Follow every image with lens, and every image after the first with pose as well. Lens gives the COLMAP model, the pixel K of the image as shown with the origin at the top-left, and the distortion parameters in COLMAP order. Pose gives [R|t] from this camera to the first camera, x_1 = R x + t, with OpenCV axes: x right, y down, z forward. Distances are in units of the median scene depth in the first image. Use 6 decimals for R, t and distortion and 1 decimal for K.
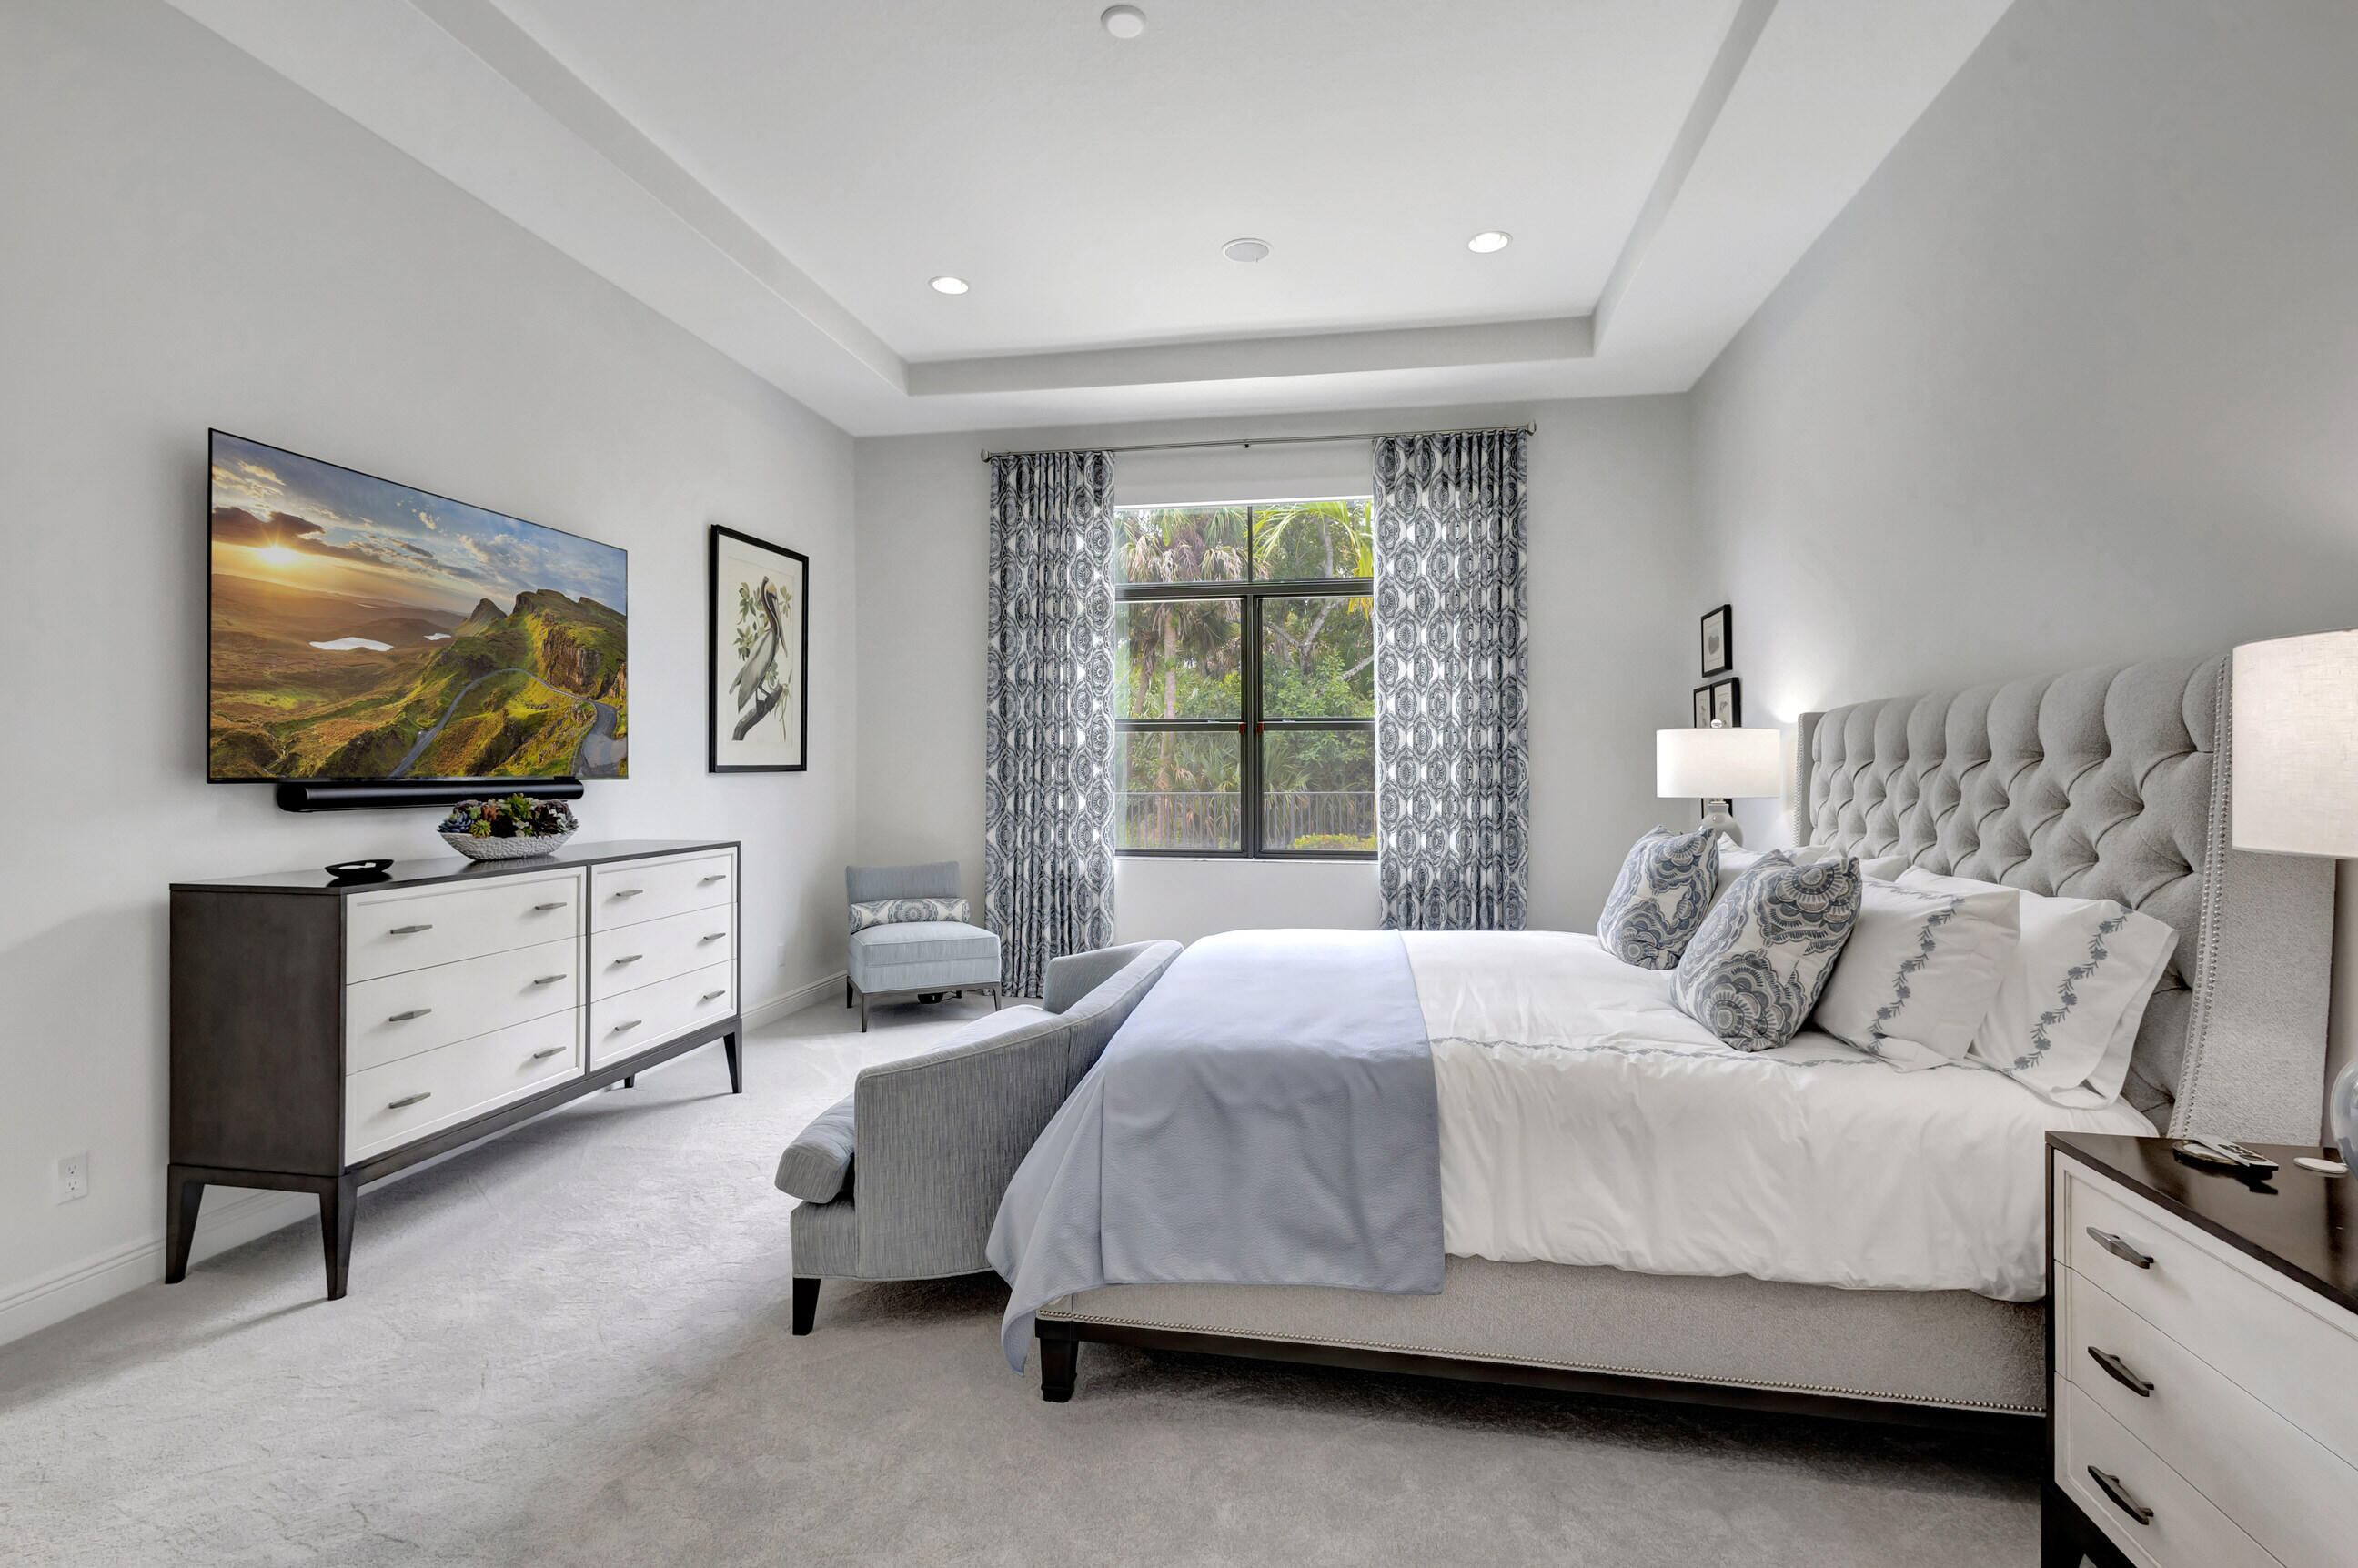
lens RADIAL K [[1103.6, 0, 1175.7], [0, 1103.6, 793.5], [0, 0, 1]] dist [0.016936, -0.000363]
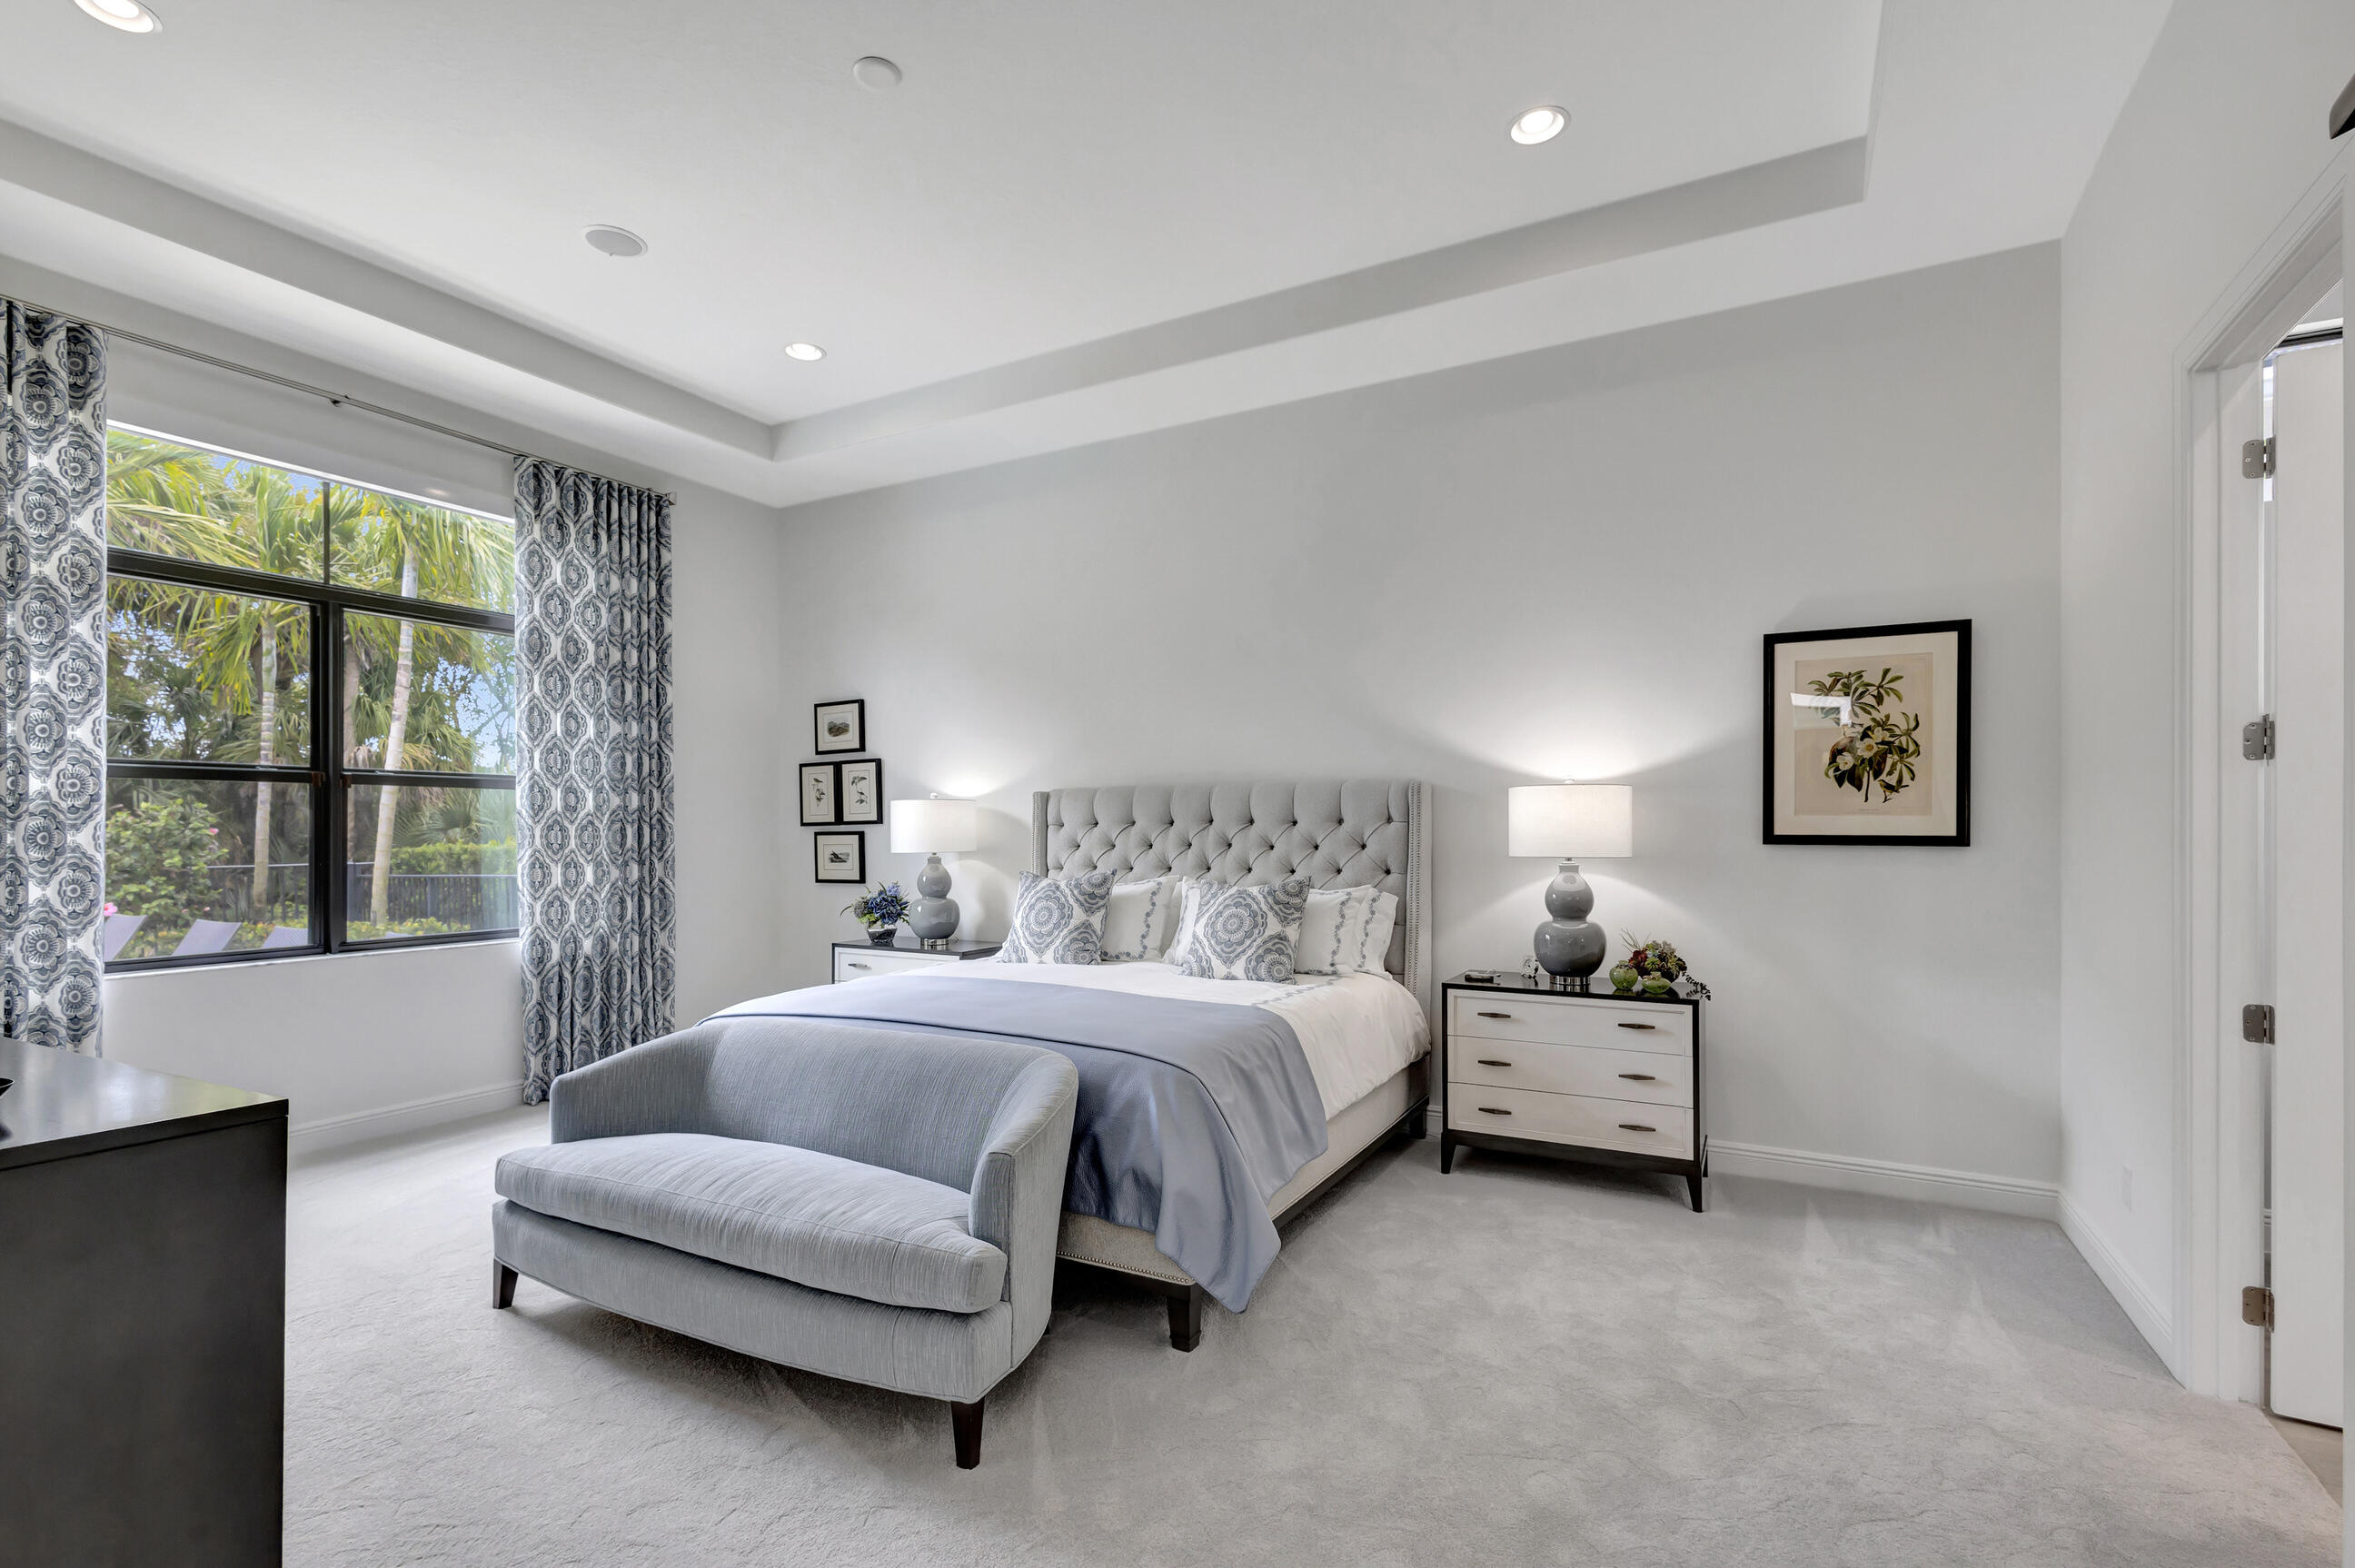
lens RADIAL K [[1118.3, 0, 1124.2], [0, 1118.3, 863.3], [0, 0, 1]] dist [0.020263, 0.000449]
pose [[0.341111, -0.031927, 0.939481, -0.518609], [0.026208, 0.999358, 0.024446, -0.007620], [-0.939658, 0.016283, 0.341728, 0.255587]]
